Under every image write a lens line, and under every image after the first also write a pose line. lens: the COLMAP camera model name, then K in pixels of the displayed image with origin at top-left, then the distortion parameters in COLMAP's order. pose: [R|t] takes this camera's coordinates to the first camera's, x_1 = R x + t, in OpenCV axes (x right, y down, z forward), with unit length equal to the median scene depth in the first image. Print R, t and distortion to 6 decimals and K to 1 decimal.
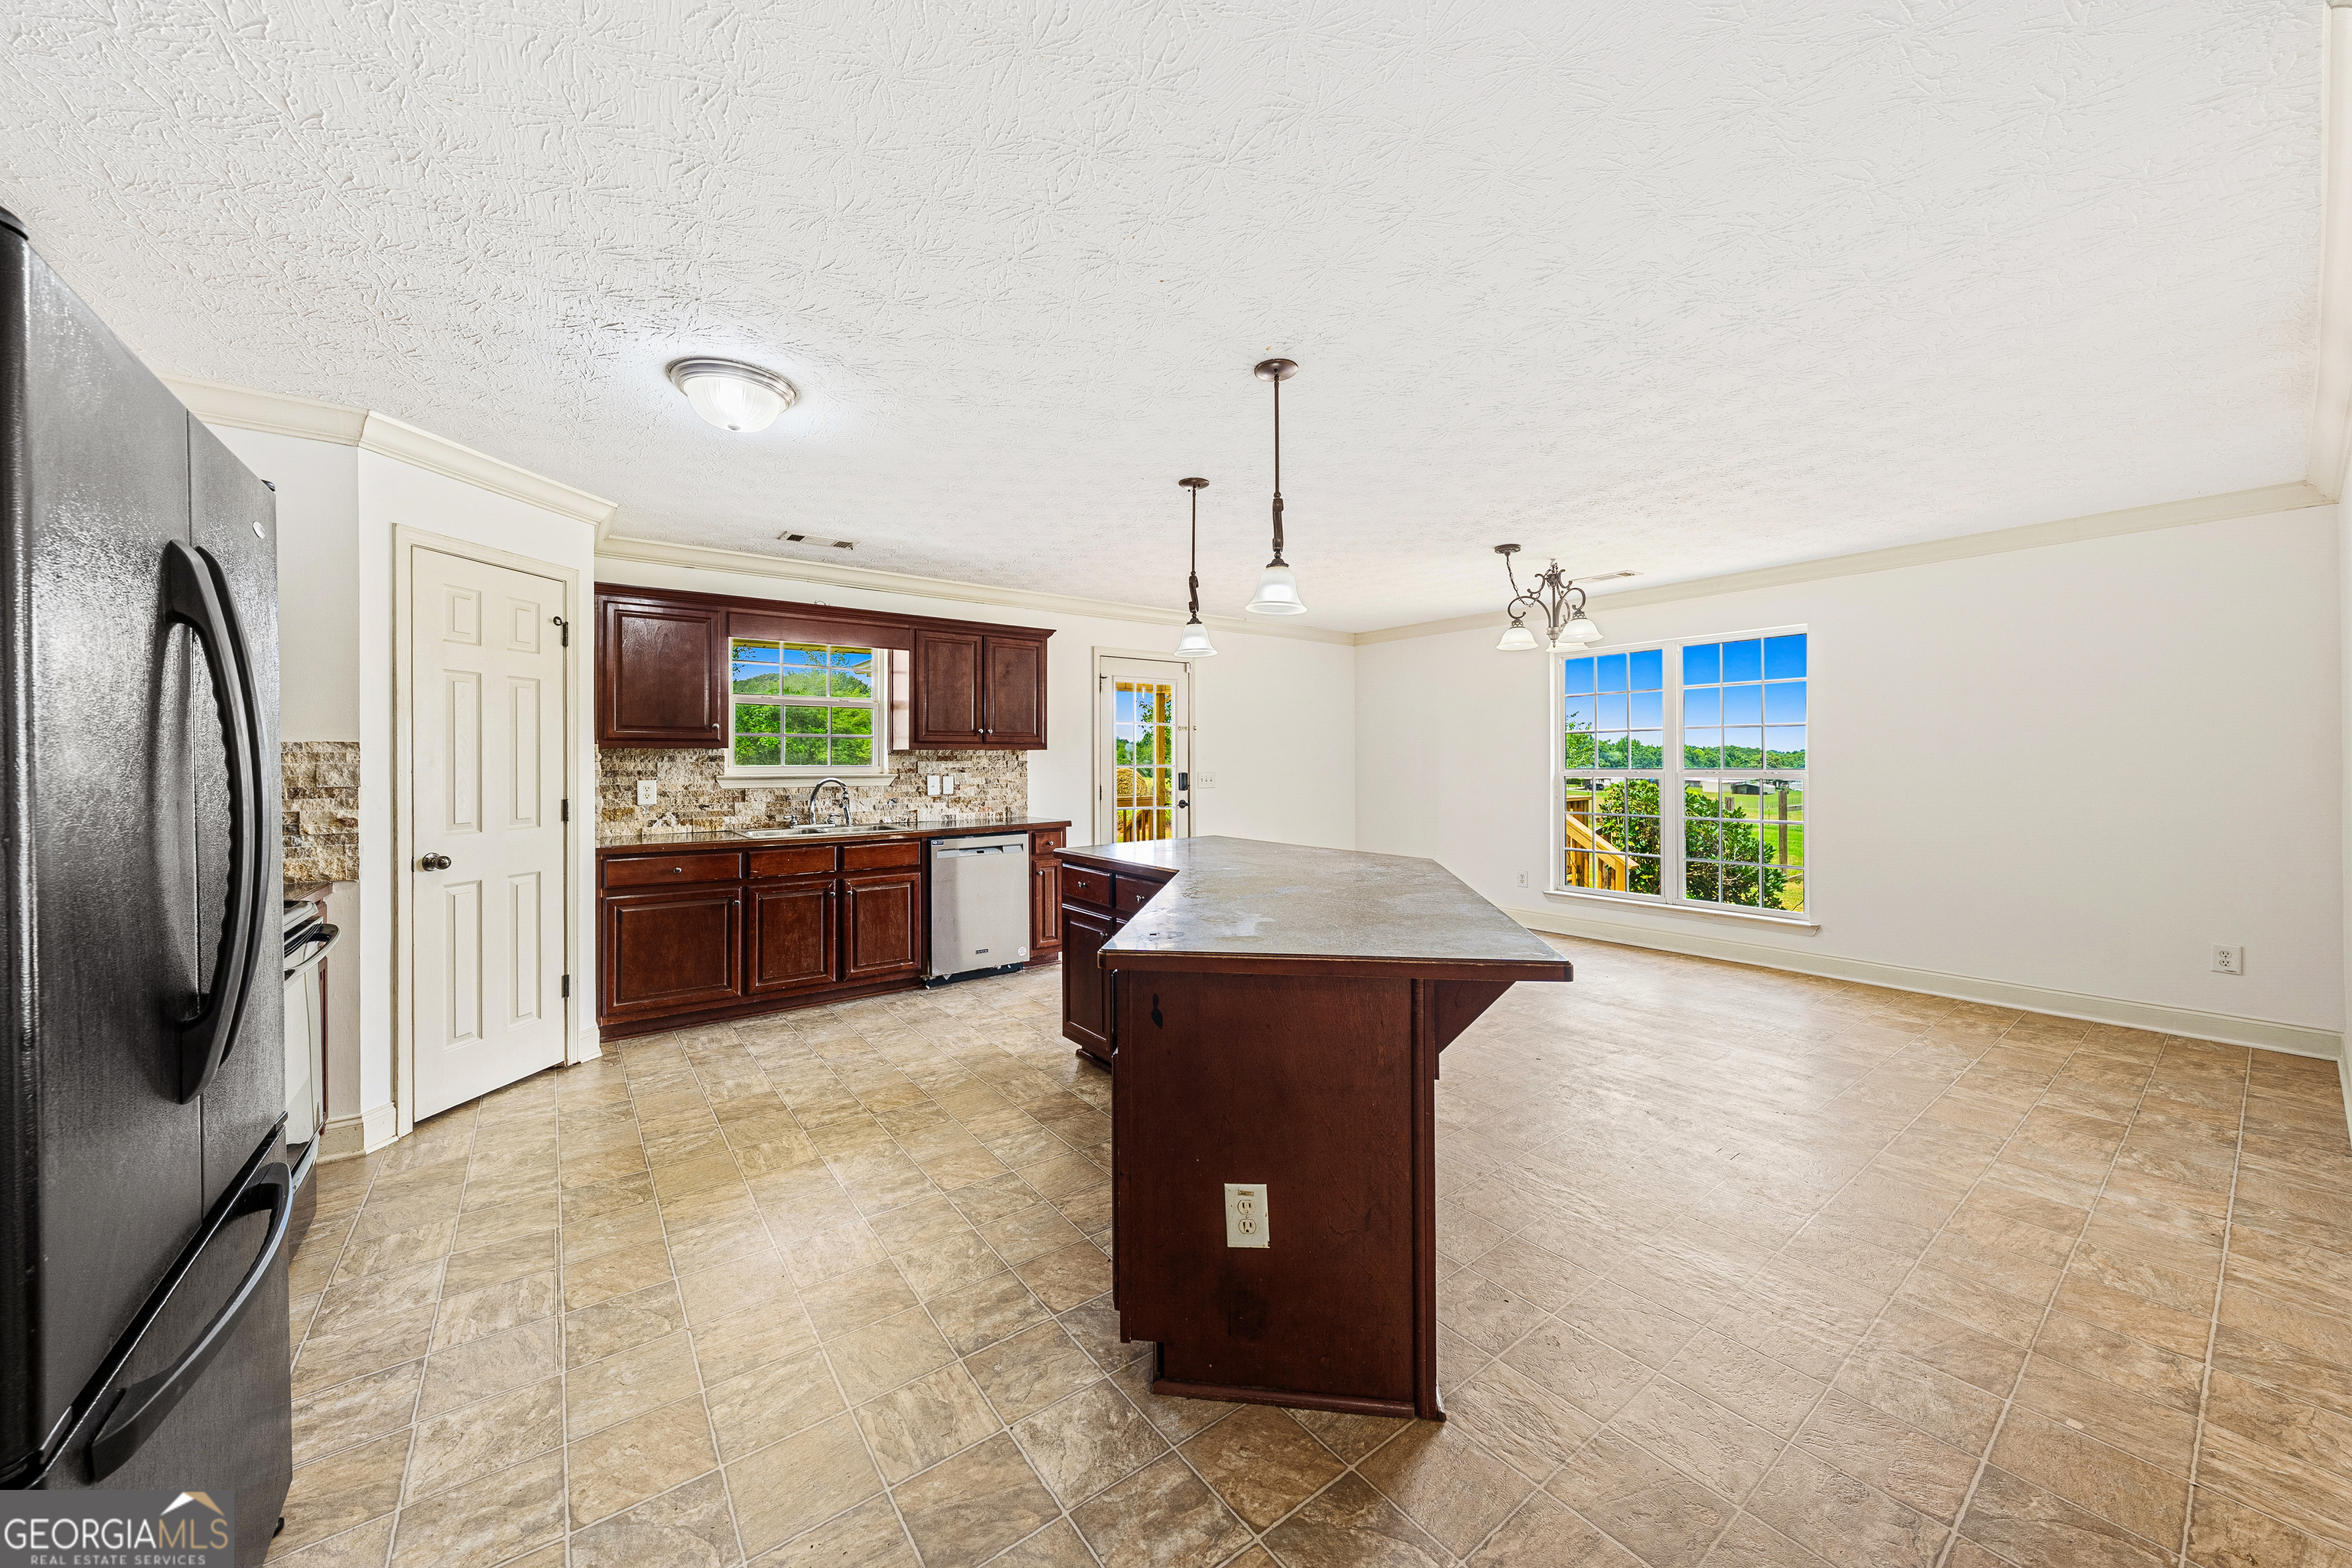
lens RADIAL K [[843.1, 0, 1174.7], [0, 843.1, 763.2], [0, 0, 1]] dist [0.000830, 0.000056]
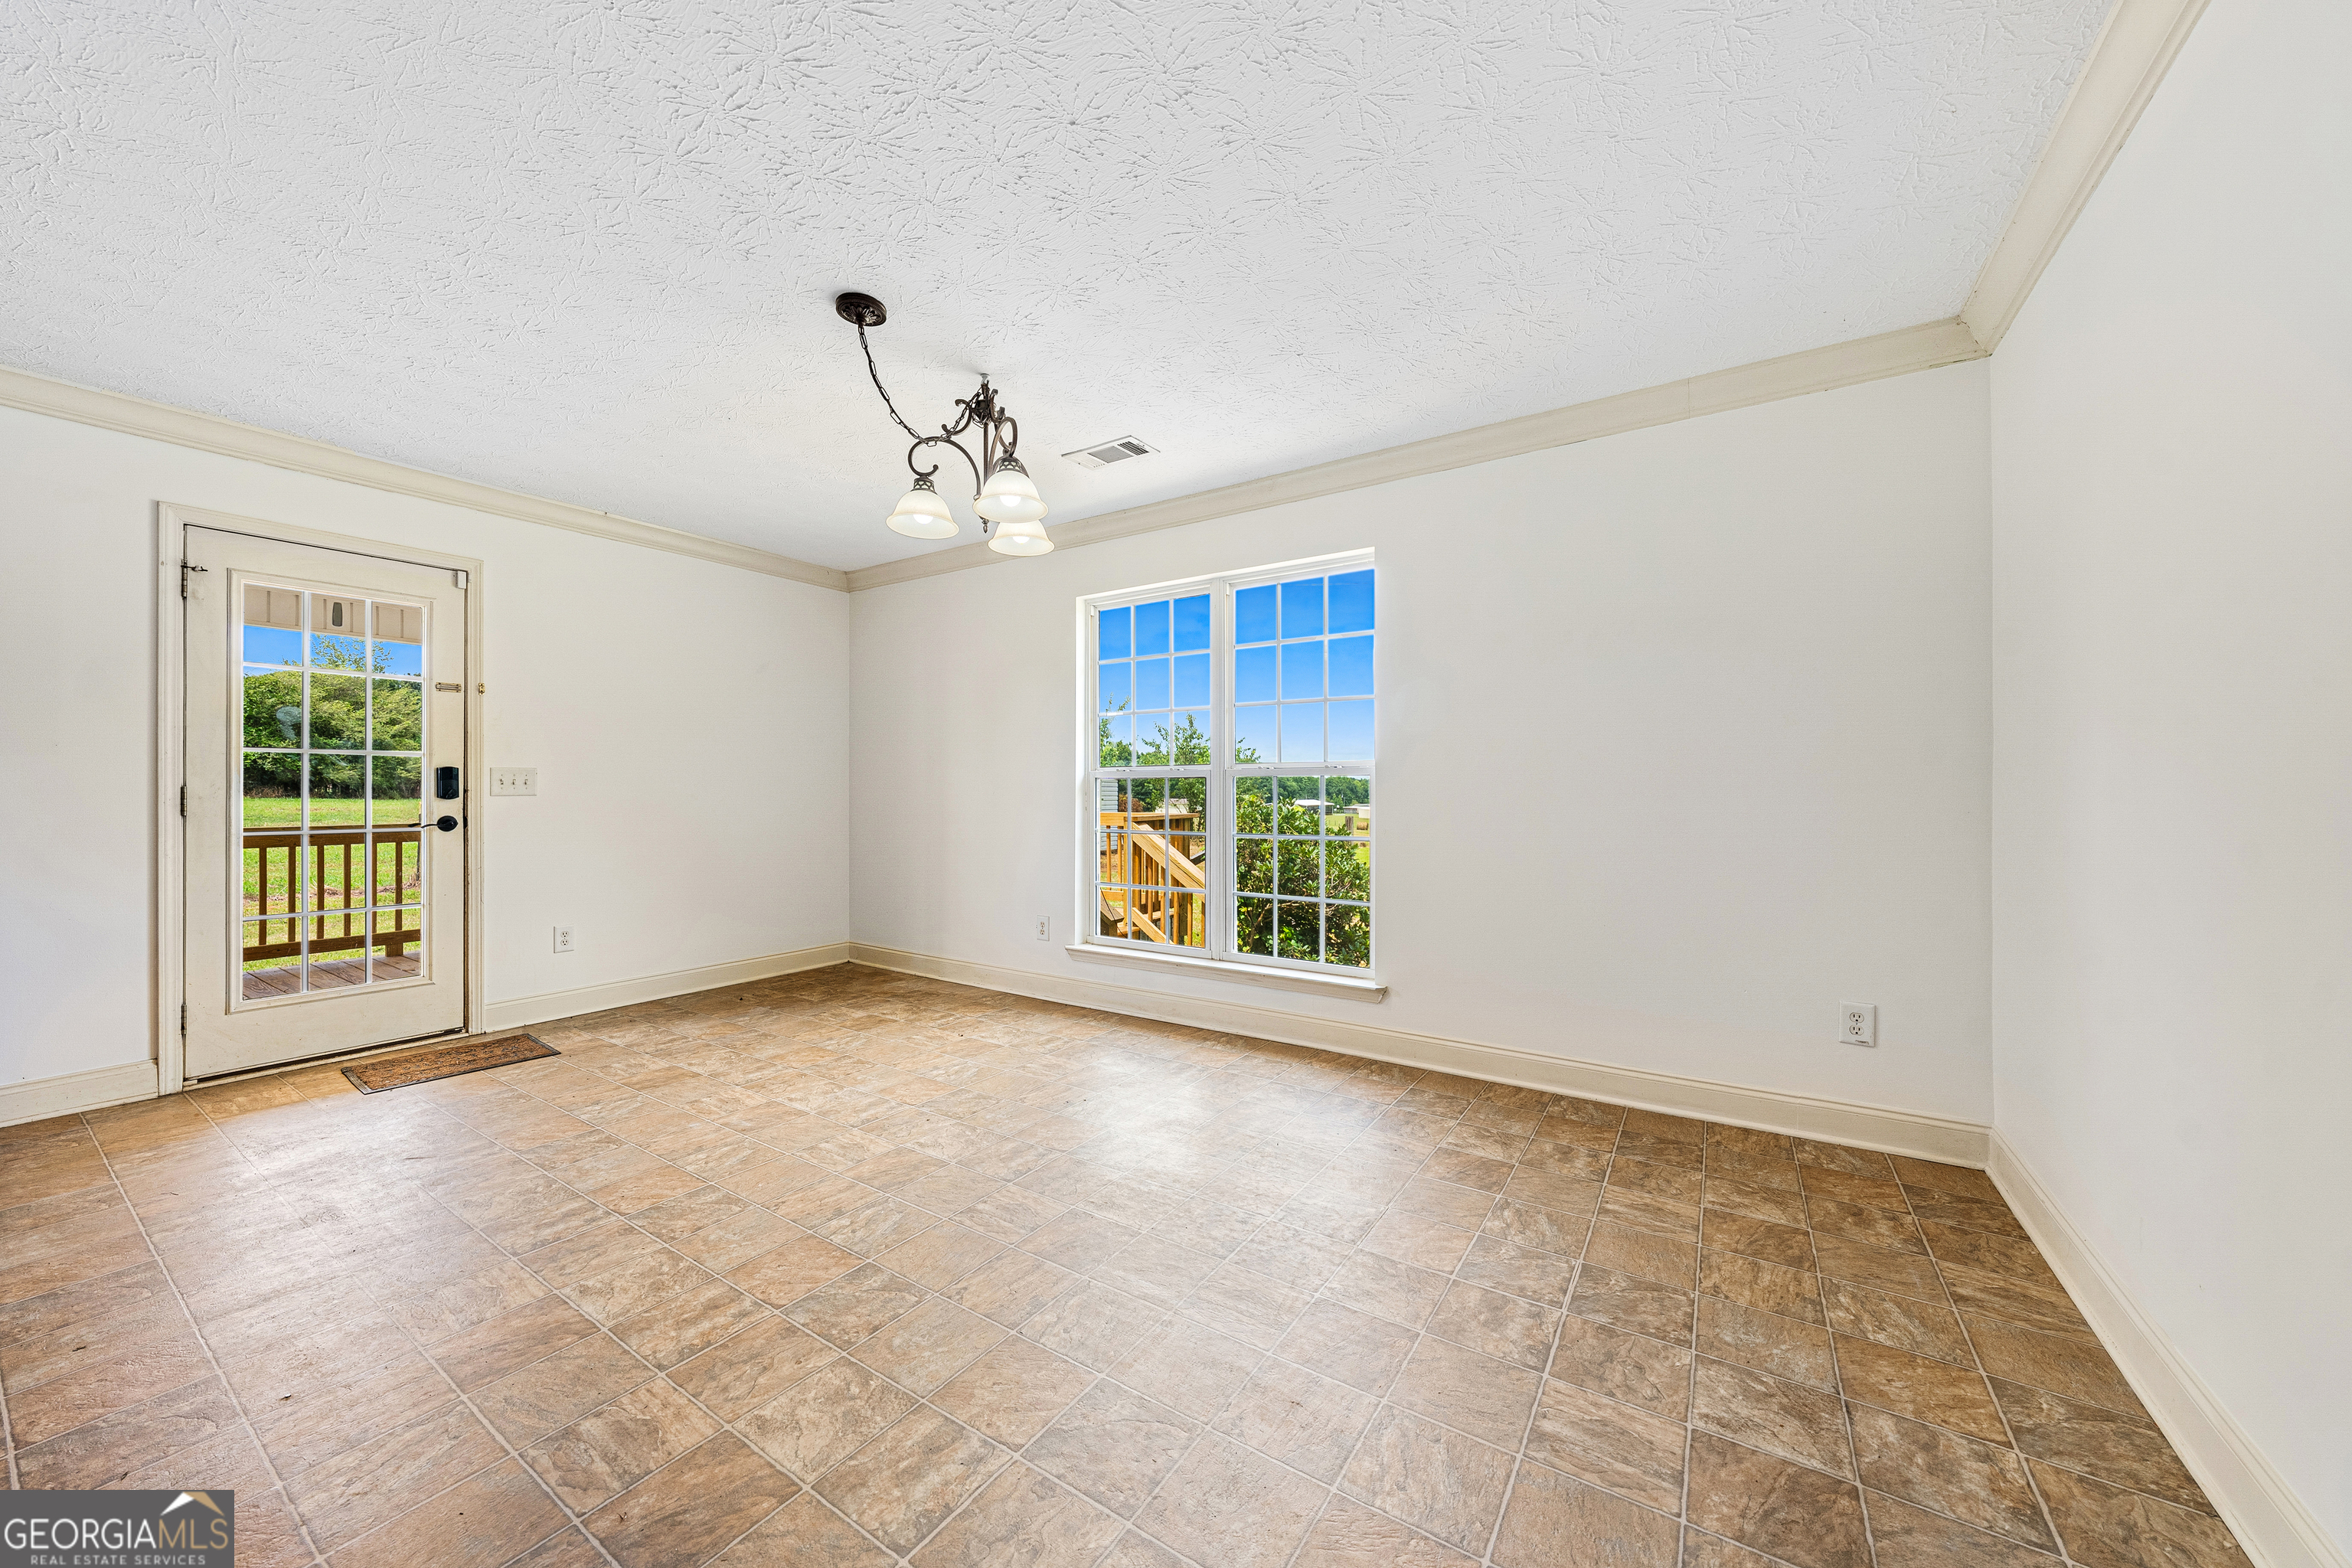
lens RADIAL K [[913.2, 0, 1176.0], [0, 913.2, 784.0], [0, 0, 1]] dist [-0.000299, -0.000022]
pose [[0.931304, 0.007304, 0.364170, 0.303548], [-0.006227, 0.999972, -0.004131, 0.027885], [-0.364190, 0.001580, 0.931323, 0.337695]]
